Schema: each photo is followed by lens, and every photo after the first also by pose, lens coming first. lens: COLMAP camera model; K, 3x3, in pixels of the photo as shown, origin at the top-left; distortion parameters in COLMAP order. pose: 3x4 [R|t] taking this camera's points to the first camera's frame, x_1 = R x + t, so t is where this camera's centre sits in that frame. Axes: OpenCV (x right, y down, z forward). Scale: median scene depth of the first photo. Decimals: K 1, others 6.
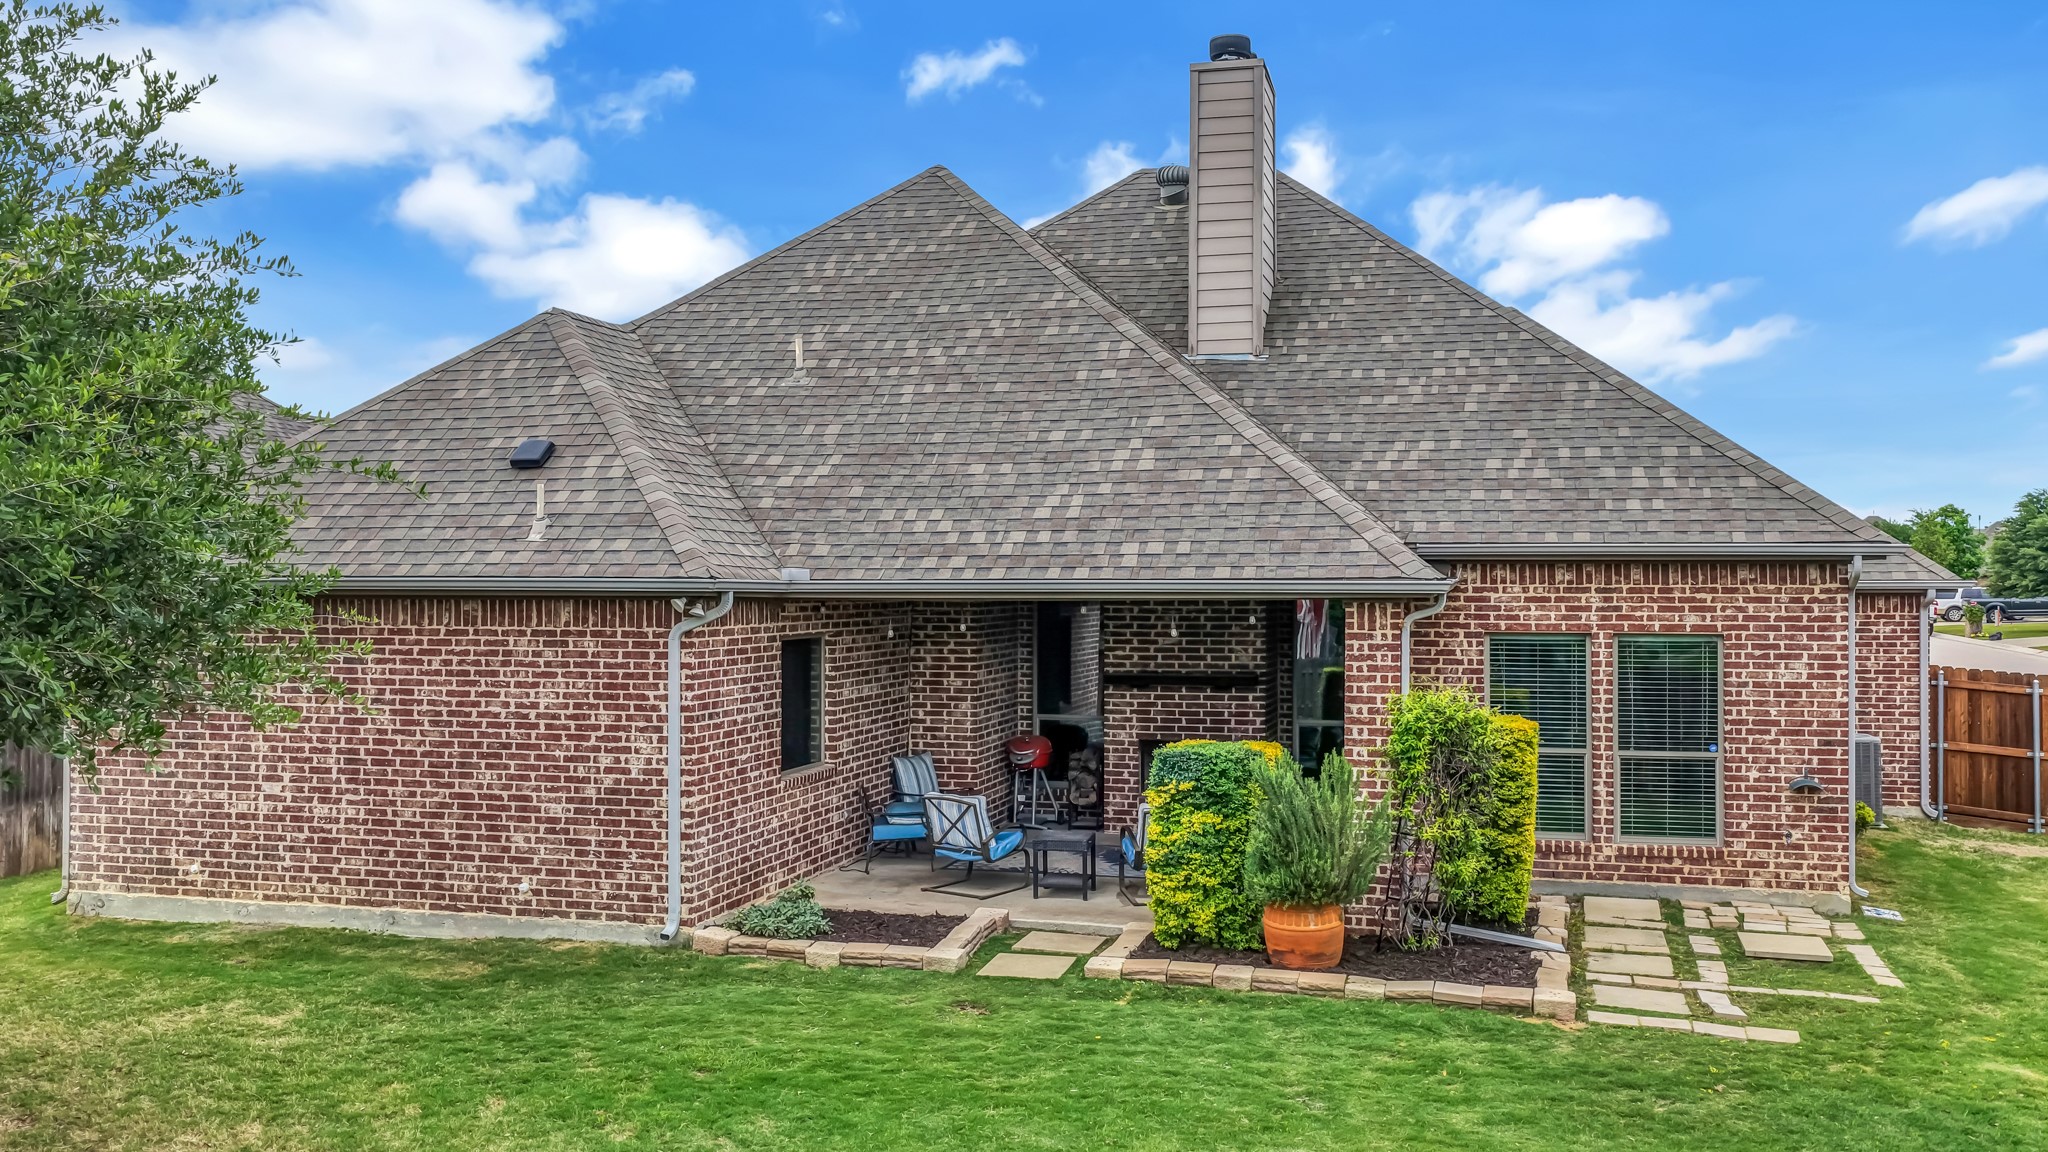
lens RADIAL K [[1772.6, 0, 994.1], [0, 1772.6, 594.8], [0, 0, 1]] dist [-0.000075, -0.001669]
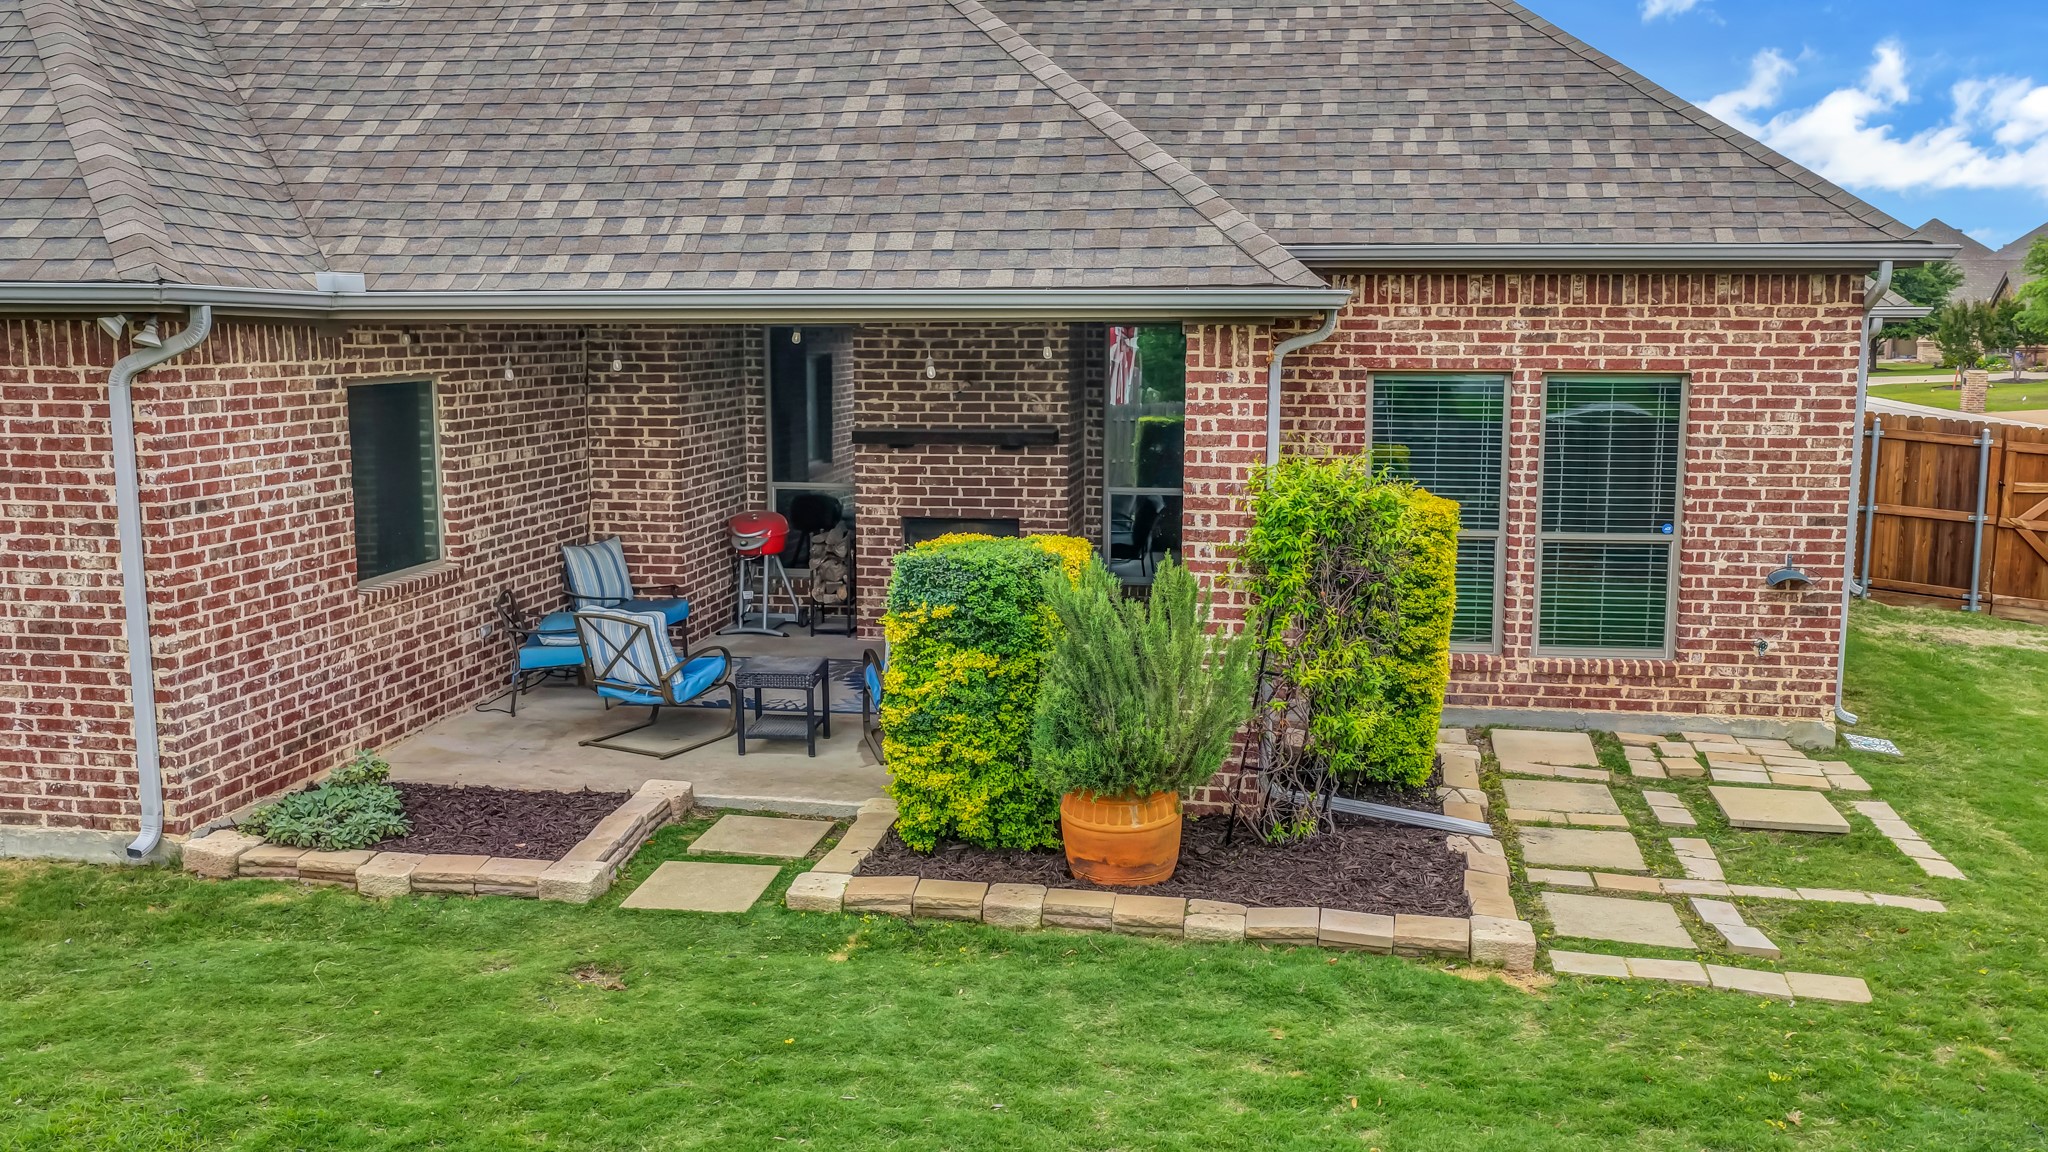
lens RADIAL K [[1749.9, 0, 1007.9], [0, 1749.9, 598.1], [0, 0, 1]] dist [-0.002149, 0.002144]
pose [[0.993320, -0.017089, 0.114116, 0.050631], [0.000212, 0.989242, 0.146288, 0.008688], [-0.115388, -0.145286, 0.982638, 0.318859]]
